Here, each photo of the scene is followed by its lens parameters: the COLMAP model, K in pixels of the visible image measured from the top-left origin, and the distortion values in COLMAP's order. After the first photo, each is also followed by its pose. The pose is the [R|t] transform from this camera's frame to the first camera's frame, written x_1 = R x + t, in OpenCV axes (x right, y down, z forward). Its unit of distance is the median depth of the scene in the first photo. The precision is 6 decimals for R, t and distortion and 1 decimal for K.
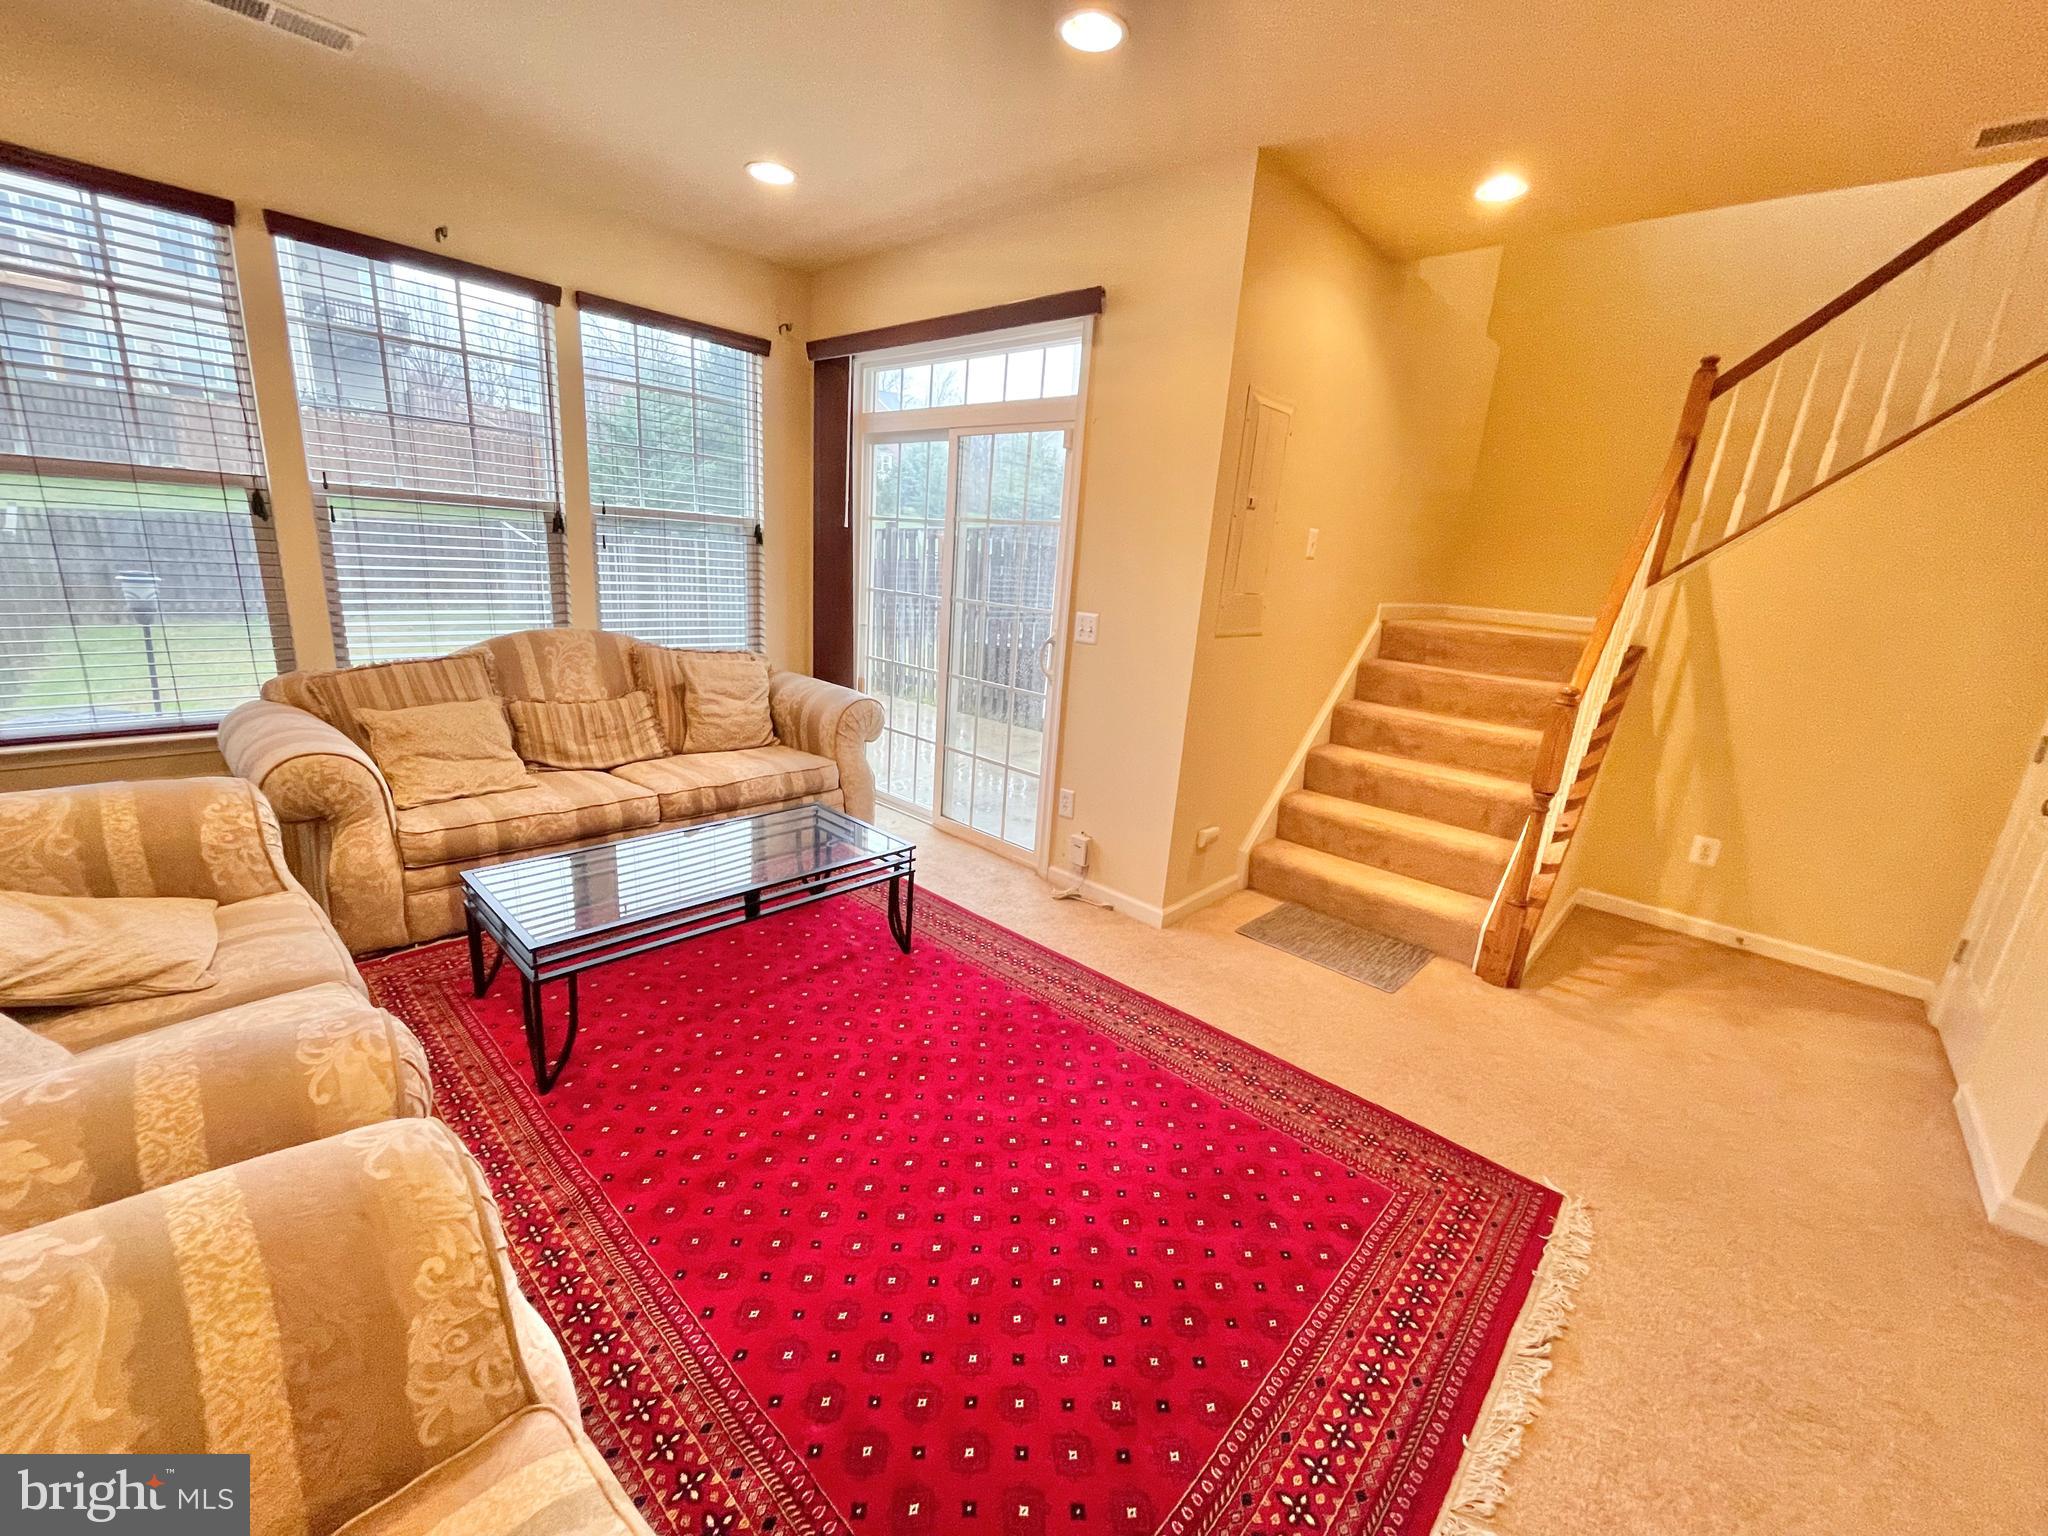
lens RADIAL K [[826.9, 0, 1016.5], [0, 826.9, 768.7], [0, 0, 1]] dist [-0.002575, 0.000130]
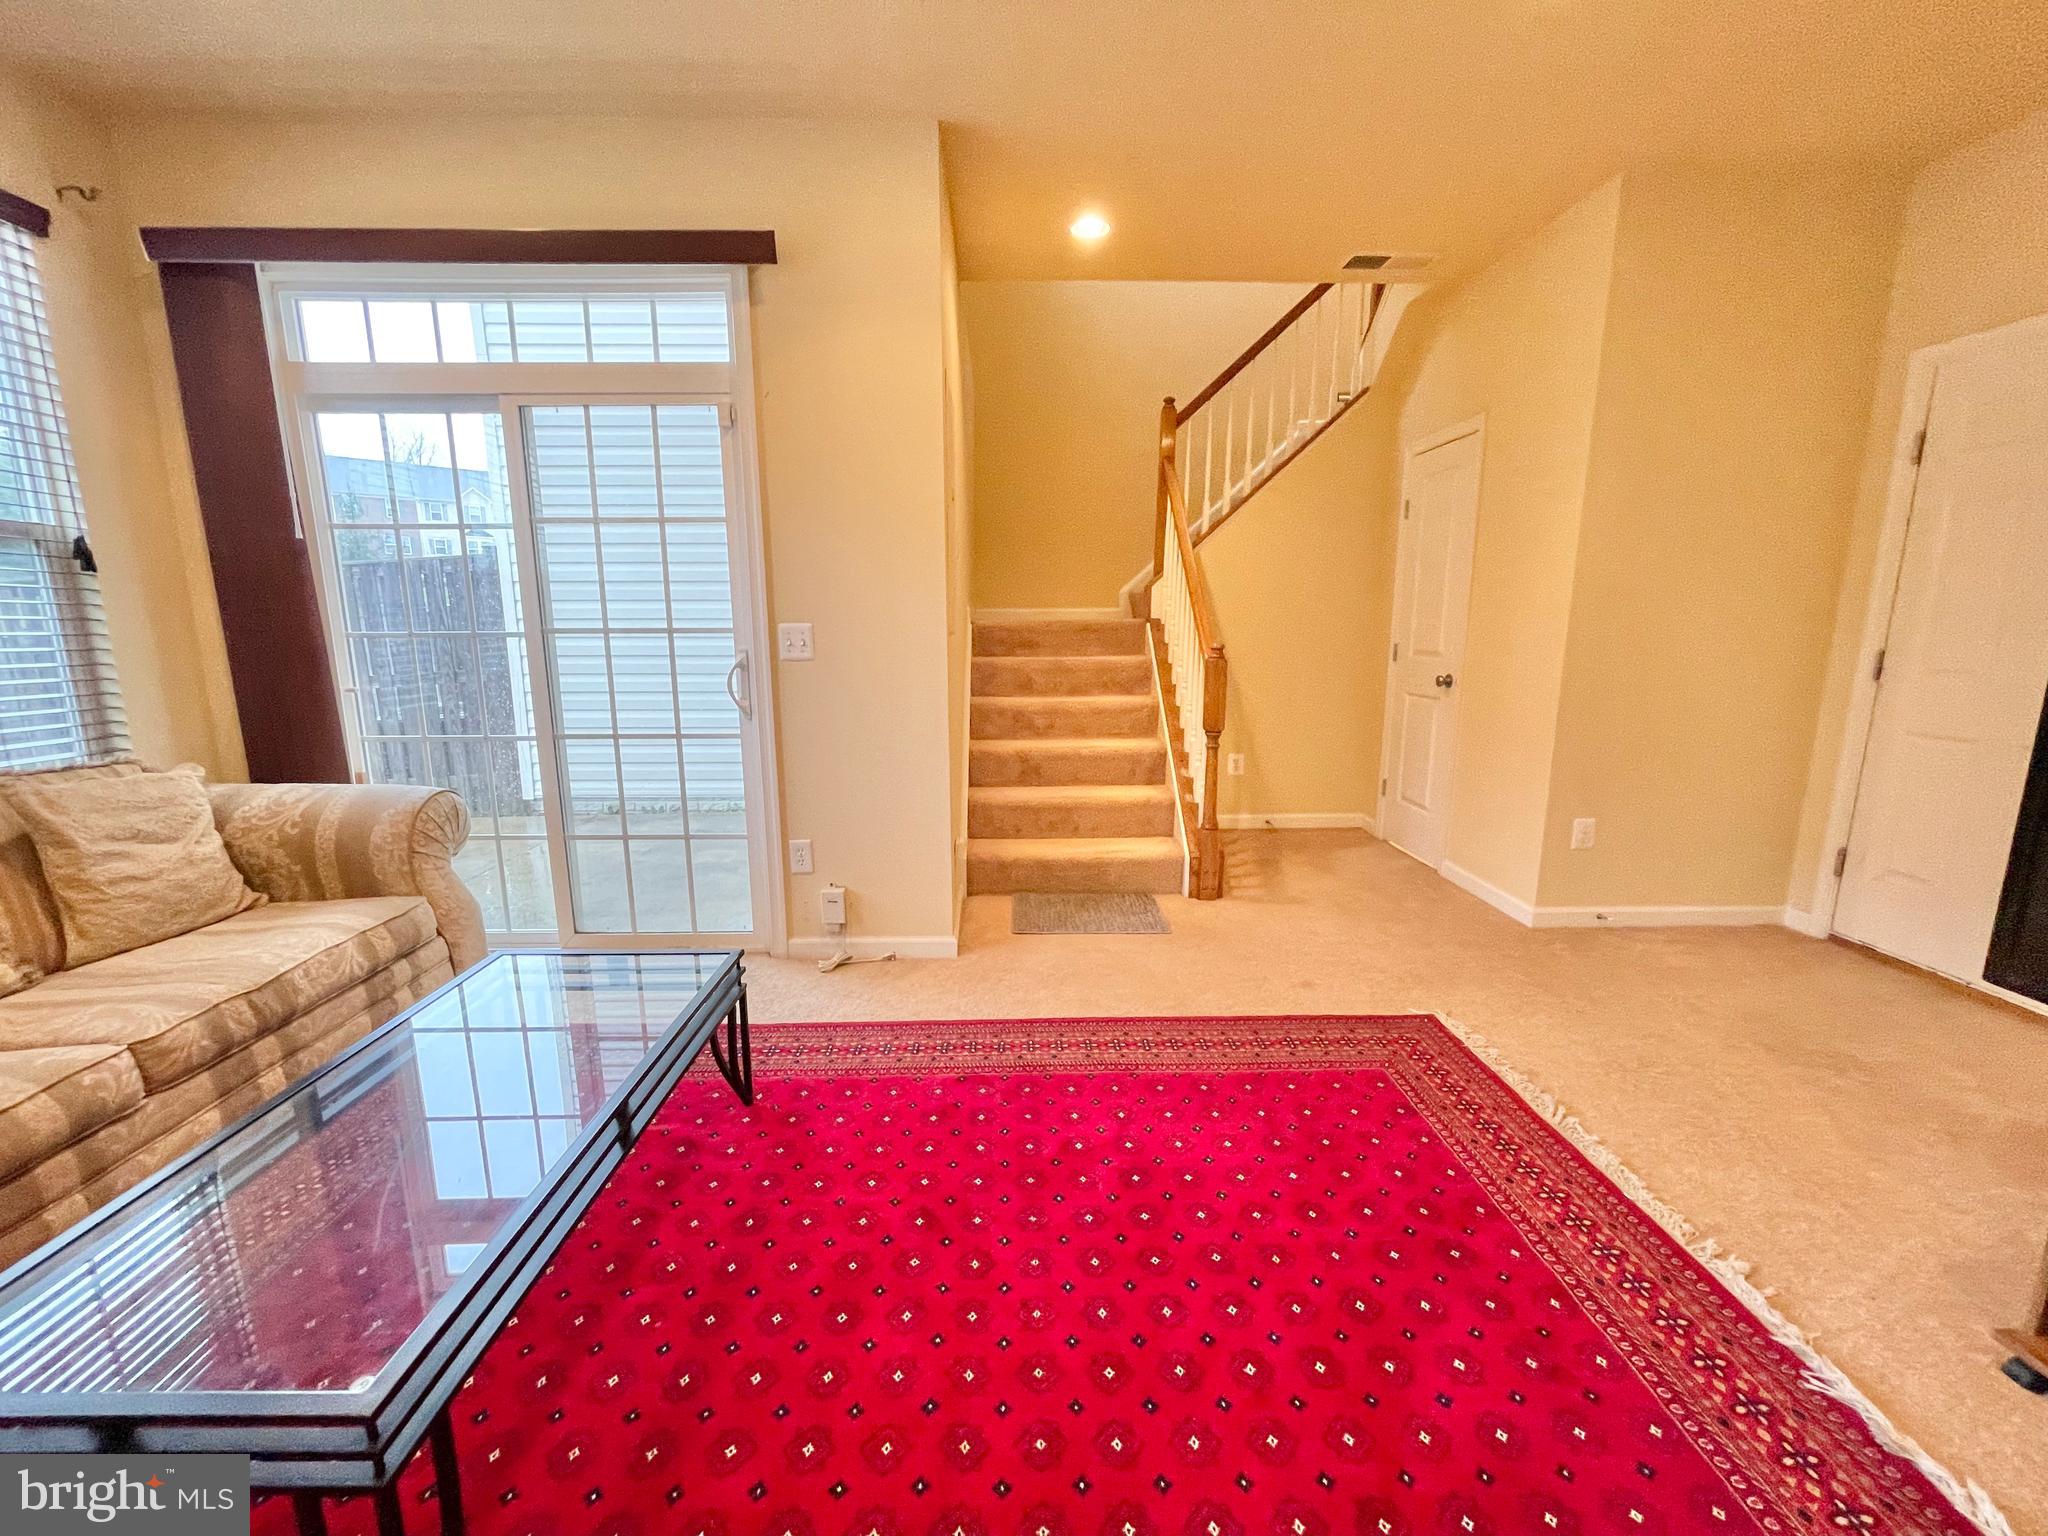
lens RADIAL K [[826.9, 0, 1019.3], [0, 826.9, 769.5], [0, 0, 1]] dist [-0.002575, 0.000130]
pose [[0.717343, -0.195104, 0.668845, -0.332413], [0.228279, 0.972817, 0.038942, -0.026259], [-0.658261, 0.124748, 0.742381, 0.246868]]
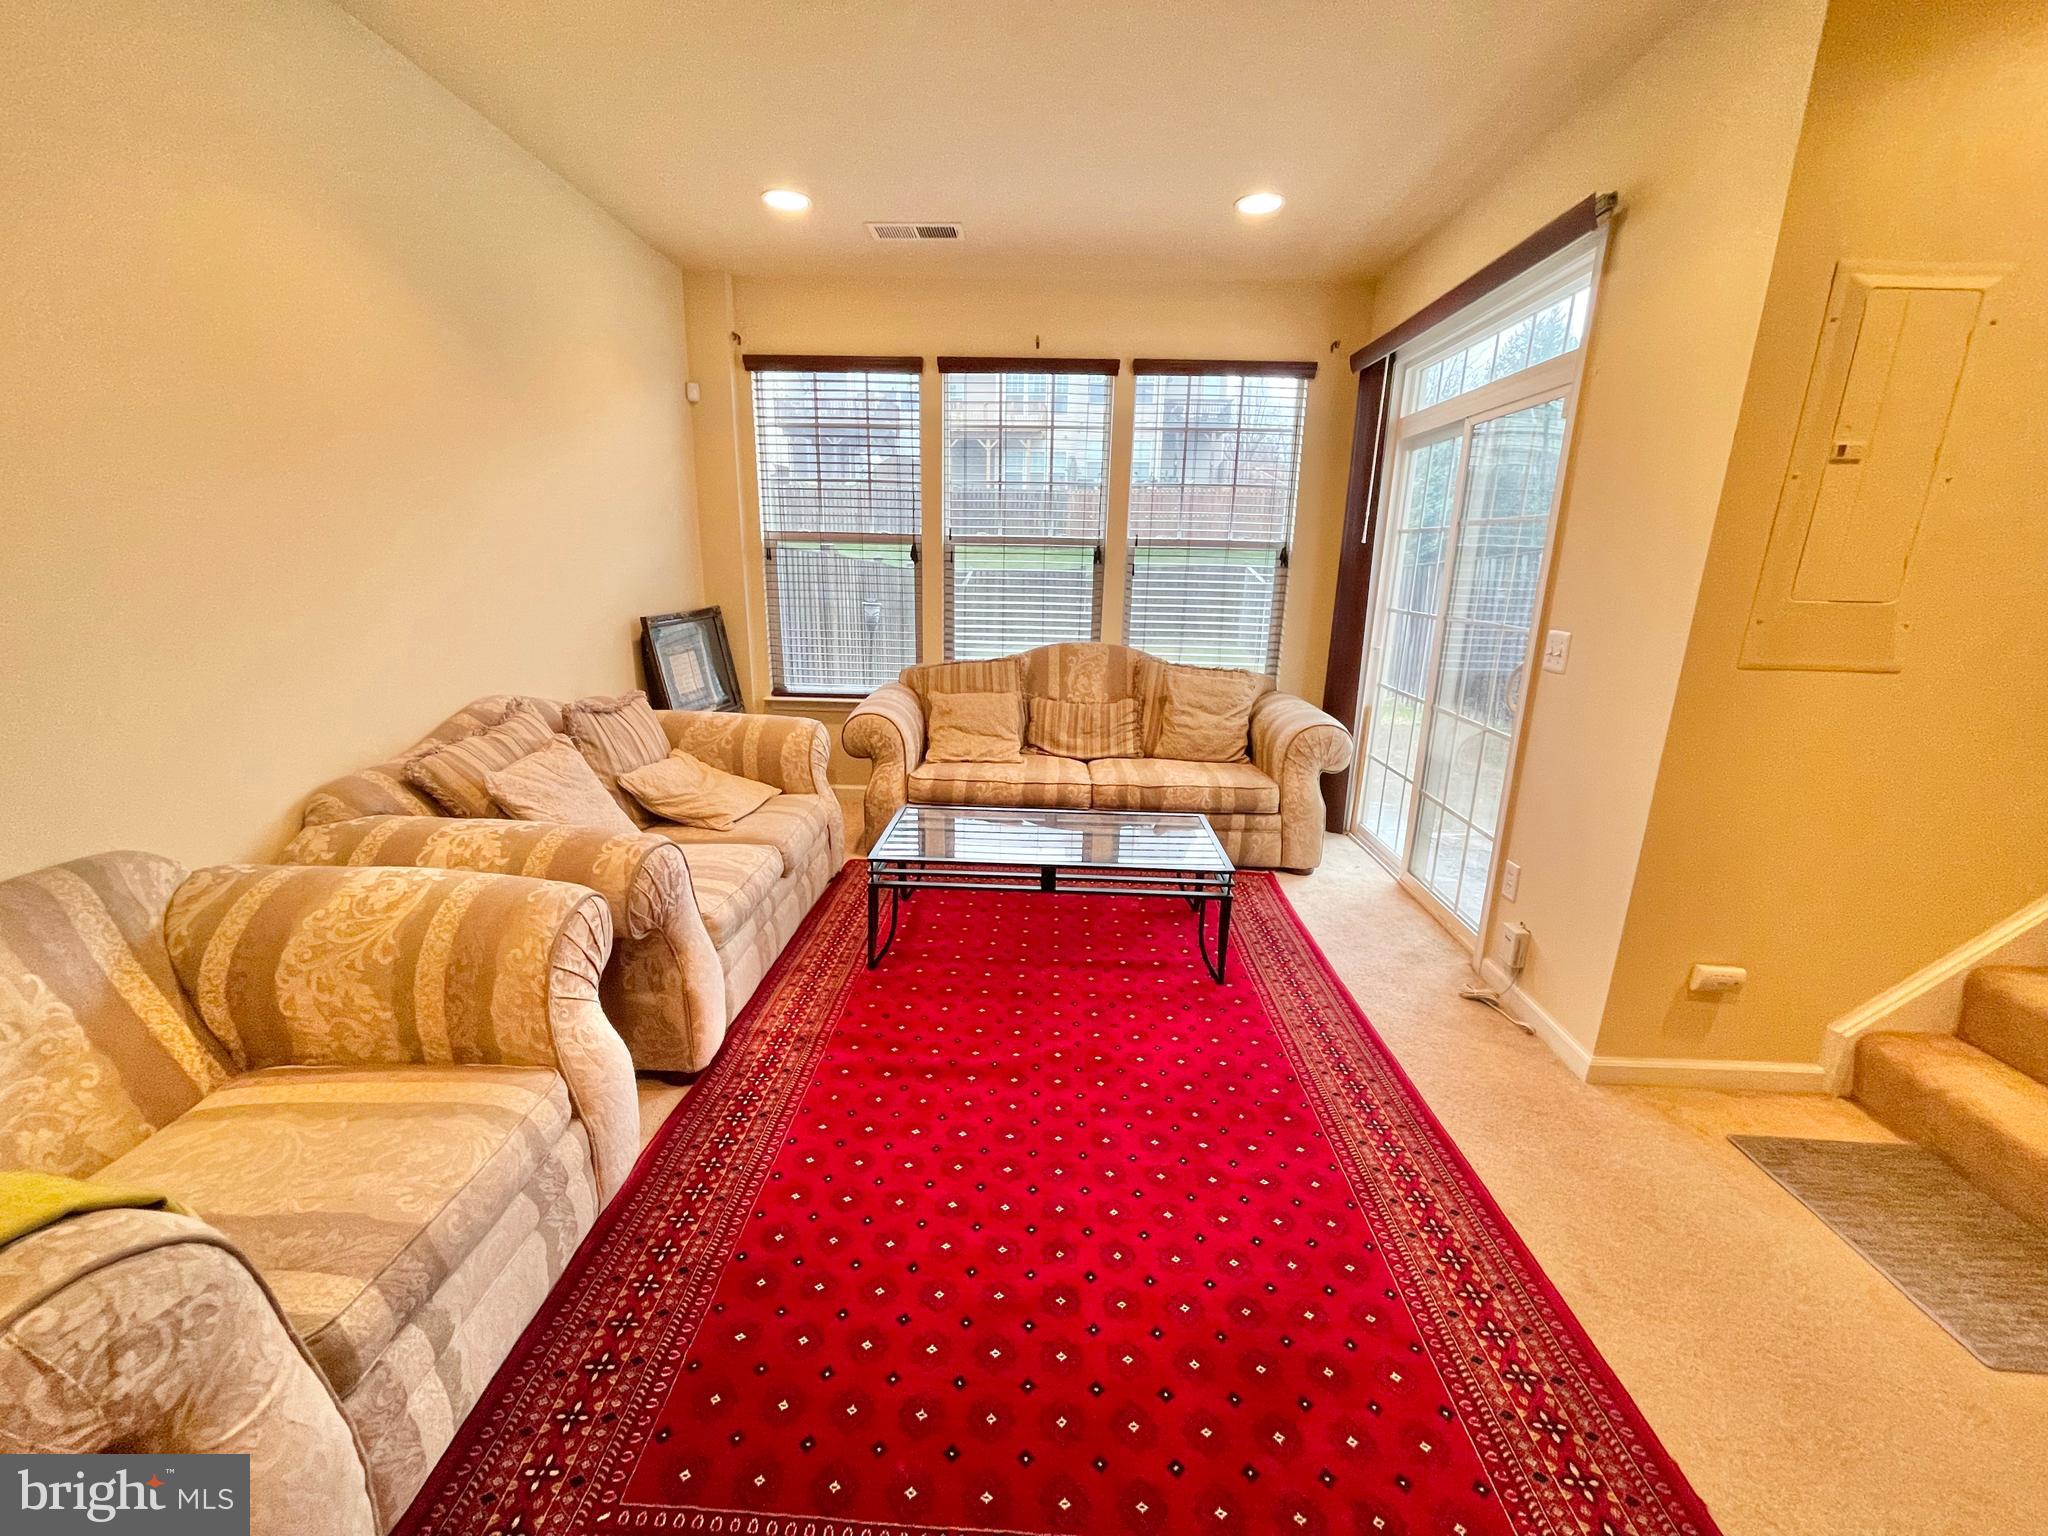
lens RADIAL K [[826.9, 0, 1014.1], [0, 826.9, 768.3], [0, 0, 1]] dist [-0.002575, 0.000130]
pose [[0.648921, 0.132938, -0.749153, 0.336153], [-0.167555, 0.985414, 0.029725, -0.006208], [0.742177, 0.106235, 0.661730, 0.151754]]
